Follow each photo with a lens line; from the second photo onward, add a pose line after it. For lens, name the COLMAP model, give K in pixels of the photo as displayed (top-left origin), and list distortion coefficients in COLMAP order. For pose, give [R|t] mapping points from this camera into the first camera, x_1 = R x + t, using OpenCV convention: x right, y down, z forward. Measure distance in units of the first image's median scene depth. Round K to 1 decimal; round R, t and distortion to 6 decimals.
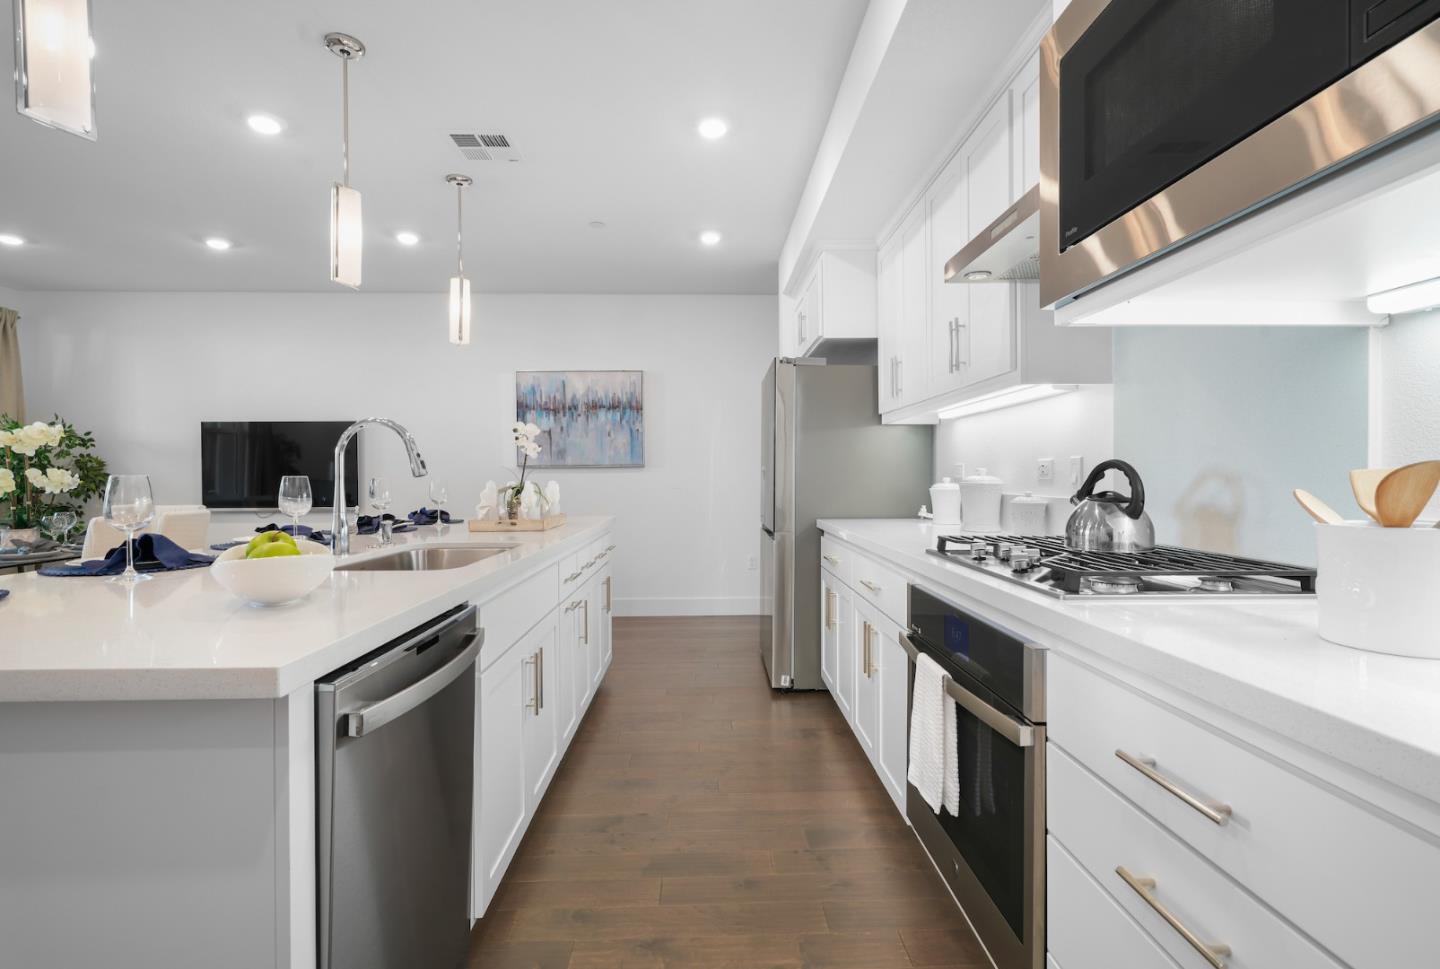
lens RADIAL K [[661.1, 0, 726.6], [0, 661.1, 480.7], [0, 0, 1]] dist [-0.002482, 0.000186]
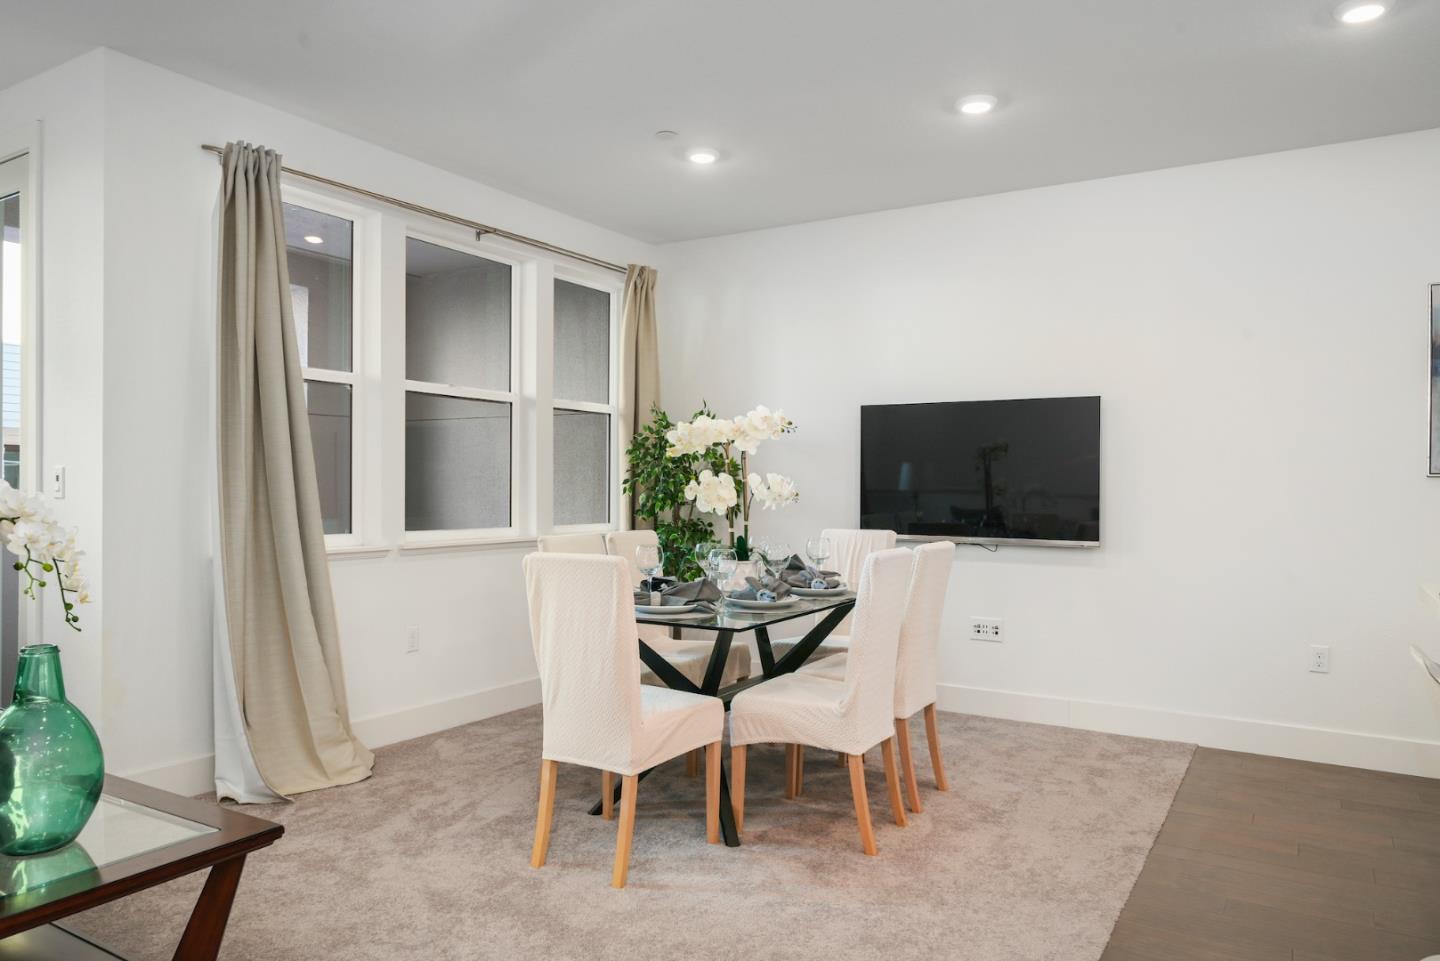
lens RADIAL K [[949.3, 0, 722.2], [0, 949.3, 481.2], [0, 0, 1]] dist [-0.000231, -0.001136]
pose [[0.830100, 0.007089, -0.557570, -0.578773], [-0.012815, 0.999898, -0.006367, -0.003451], [0.557467, 0.012431, 0.830106, 0.175811]]
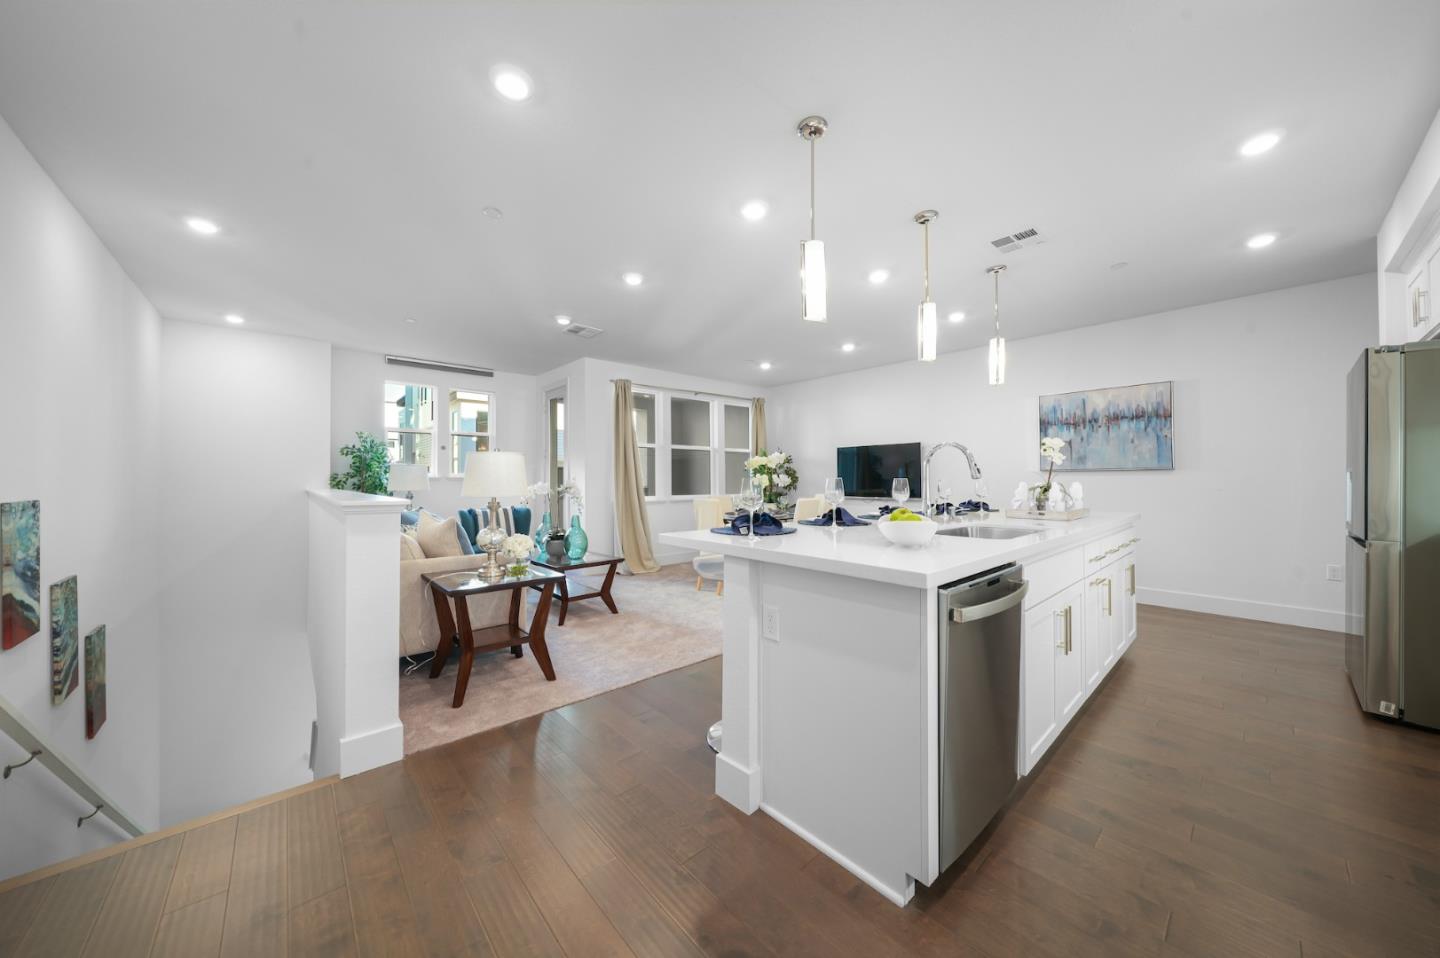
lens RADIAL K [[485.2, 0, 724.7], [0, 485.2, 475.3], [0, 0, 1]] dist [-0.004559, 0.000679]
pose [[0.641816, -0.004556, -0.766845, 0.014854], [-0.005301, 0.999932, -0.010378, 0.000399], [0.766840, 0.010726, 0.641748, -0.105688]]
